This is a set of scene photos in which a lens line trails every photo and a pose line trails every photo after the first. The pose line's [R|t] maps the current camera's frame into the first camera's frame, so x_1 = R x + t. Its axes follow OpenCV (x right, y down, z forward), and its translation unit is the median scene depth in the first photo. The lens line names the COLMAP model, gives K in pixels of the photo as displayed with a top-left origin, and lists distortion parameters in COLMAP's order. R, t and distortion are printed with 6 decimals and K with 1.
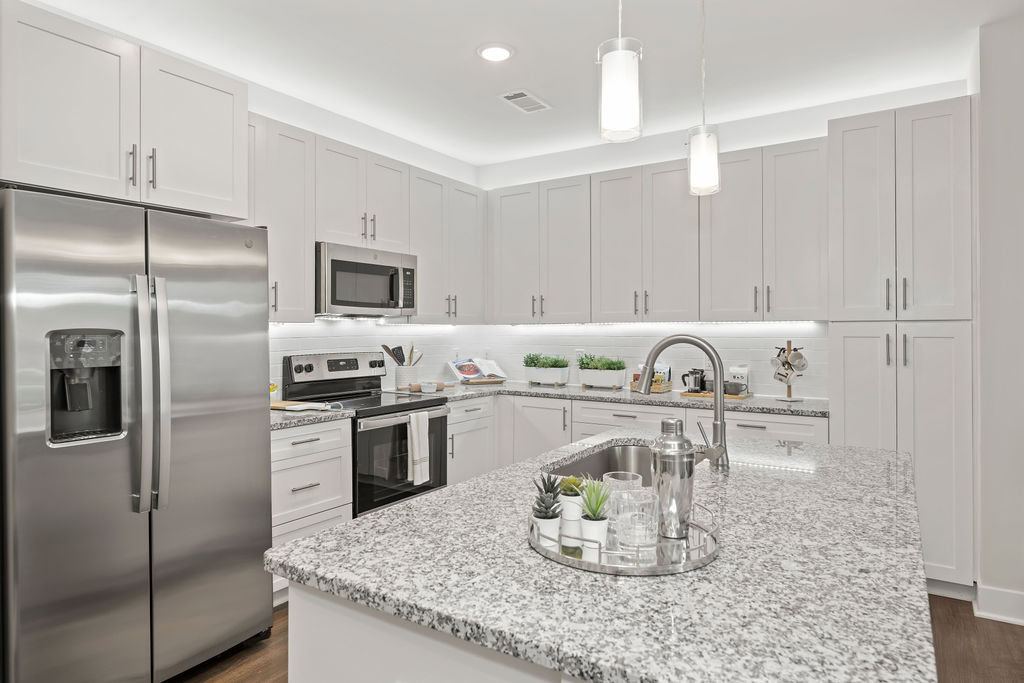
lens RADIAL K [[610.9, 0, 517.6], [0, 610.9, 327.2], [0, 0, 1]] dist [-0.001630, 0.002485]
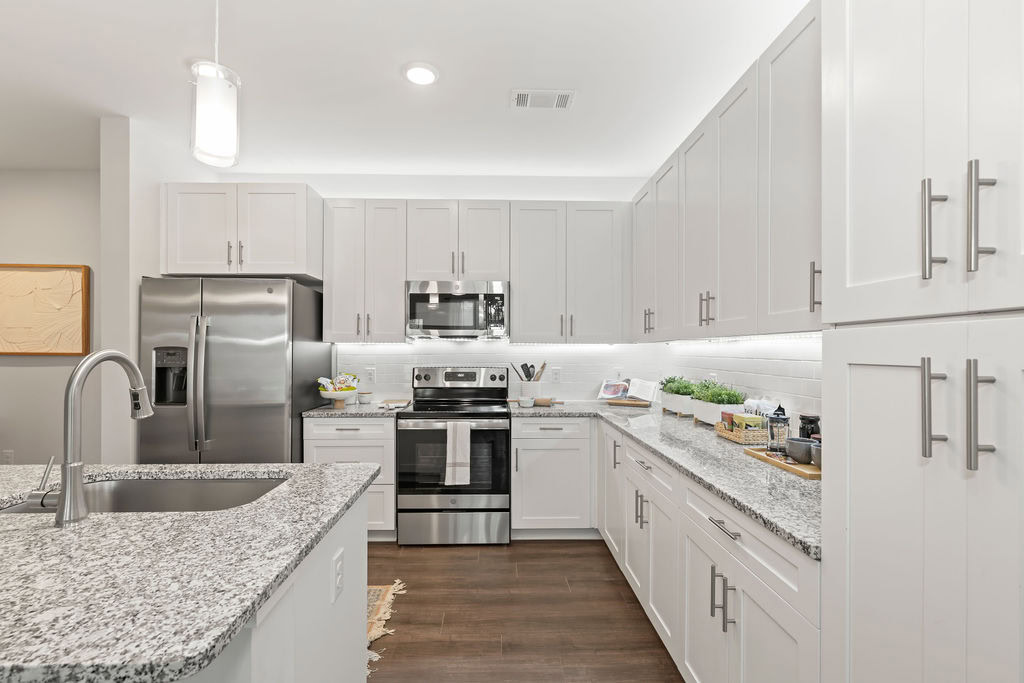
lens RADIAL K [[469.4, 0, 512.8], [0, 469.4, 348.2], [0, 0, 1]] dist [0.002451, -0.000048]
pose [[0.555700, -0.001064, -0.831382, 0.569399], [0.000220, 0.999999, -0.001132, 0.005068], [0.831383, 0.000446, 0.555700, 0.560411]]
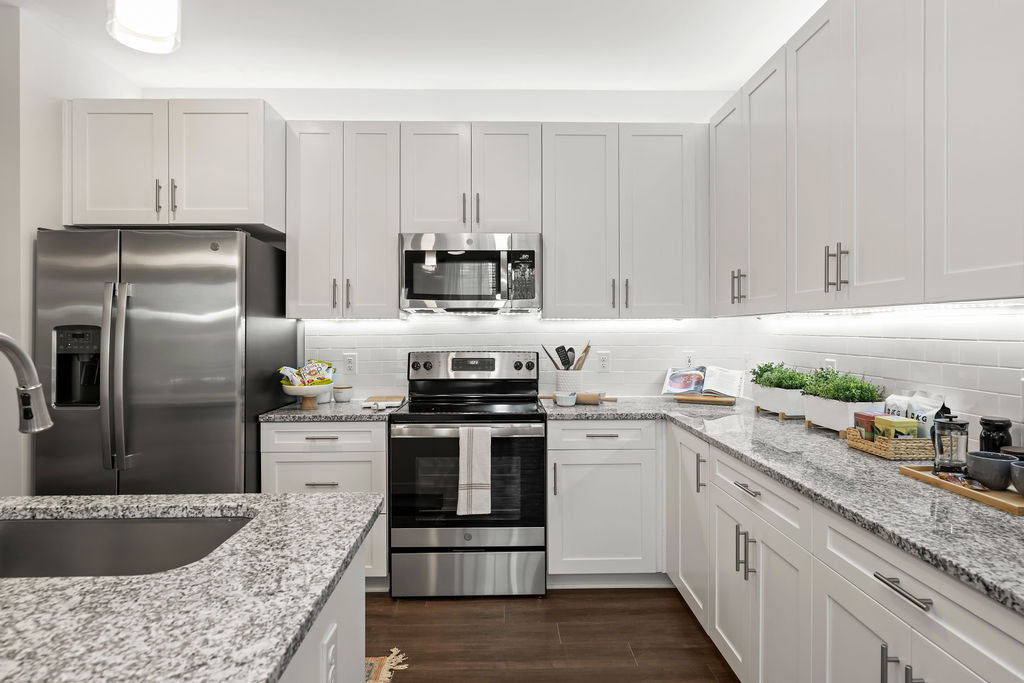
lens RADIAL K [[610.9, 0, 521.3], [0, 610.9, 323.6], [0, 0, 1]] dist [-0.001630, 0.002485]
pose [[0.555576, -0.006457, -0.831440, 0.510890], [0.005021, 0.999978, -0.004411, 0.005519], [0.831450, -0.001724, 0.555596, 0.557444]]
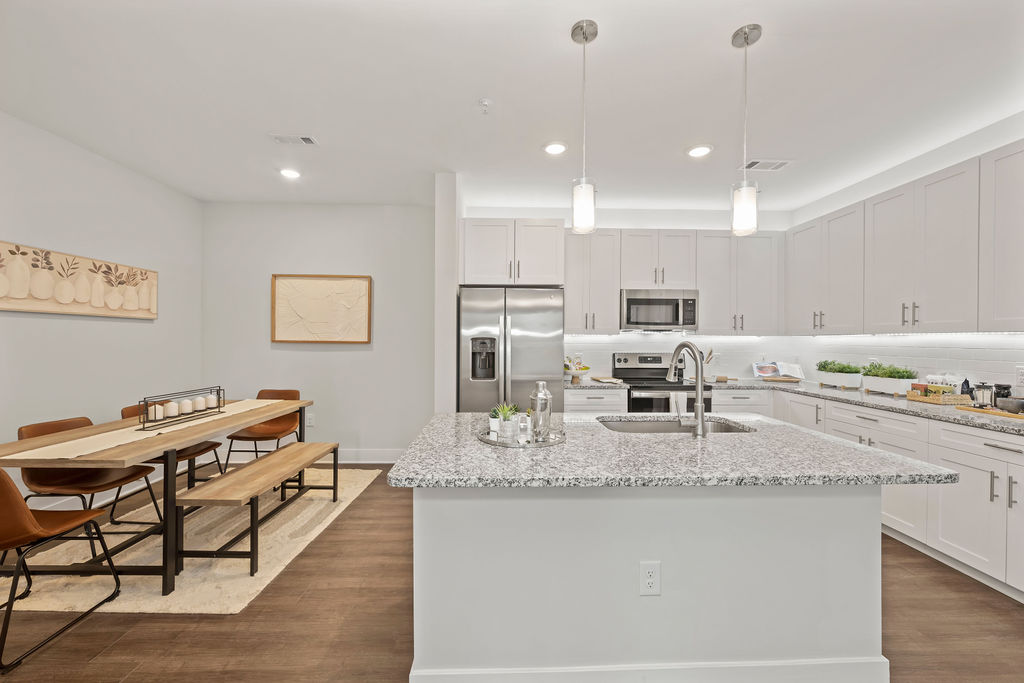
lens RADIAL K [[415.1, 0, 514.4], [0, 415.1, 338.7], [0, 0, 1]] dist [0.003562, -0.000758]
pose [[0.564180, 0.004342, -0.825640, 0.442228], [-0.003252, 0.999990, 0.003037, 0.001524], [0.825646, 0.000972, 0.564188, 0.054954]]
